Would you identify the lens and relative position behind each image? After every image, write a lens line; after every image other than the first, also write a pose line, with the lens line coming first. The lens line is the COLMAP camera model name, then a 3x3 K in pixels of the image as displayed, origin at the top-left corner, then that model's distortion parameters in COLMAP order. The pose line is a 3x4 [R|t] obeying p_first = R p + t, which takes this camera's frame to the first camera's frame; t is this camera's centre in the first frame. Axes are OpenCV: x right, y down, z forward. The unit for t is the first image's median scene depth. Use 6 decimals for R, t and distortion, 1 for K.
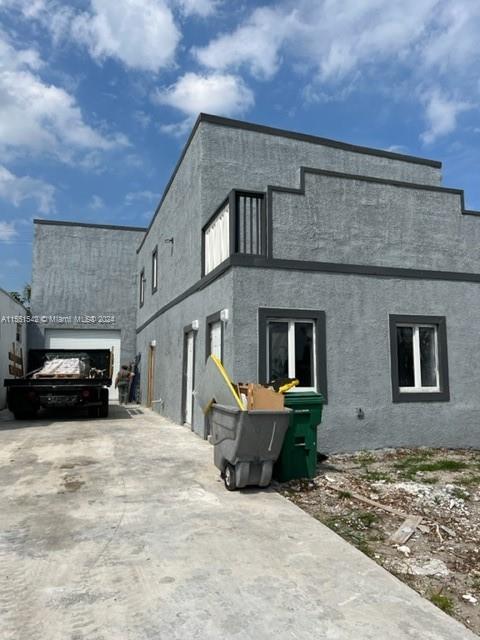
lens RADIAL K [[489.6, 0, 245.6], [0, 489.6, 320.6], [0, 0, 1]] dist [0.016902, -0.009947]
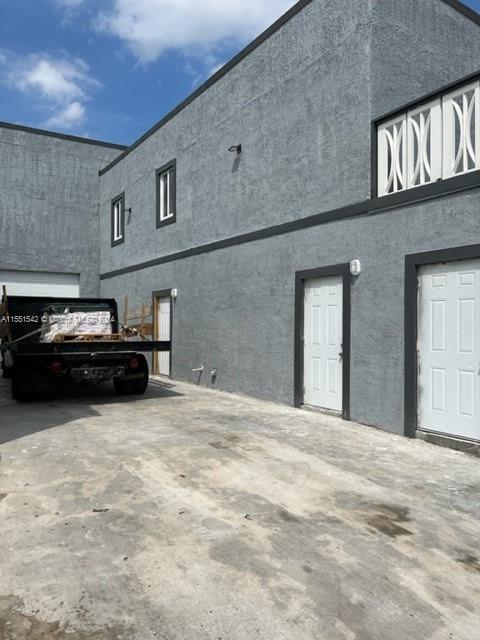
lens RADIAL K [[489.6, 0, 236.6], [0, 489.6, 319.7], [0, 0, 1]] dist [0.016902, -0.009947]
pose [[0.968100, 0.010323, 0.250352, -0.211088], [-0.034078, 0.995291, 0.090740, 0.012485], [-0.248237, -0.096377, 0.963893, 0.183439]]
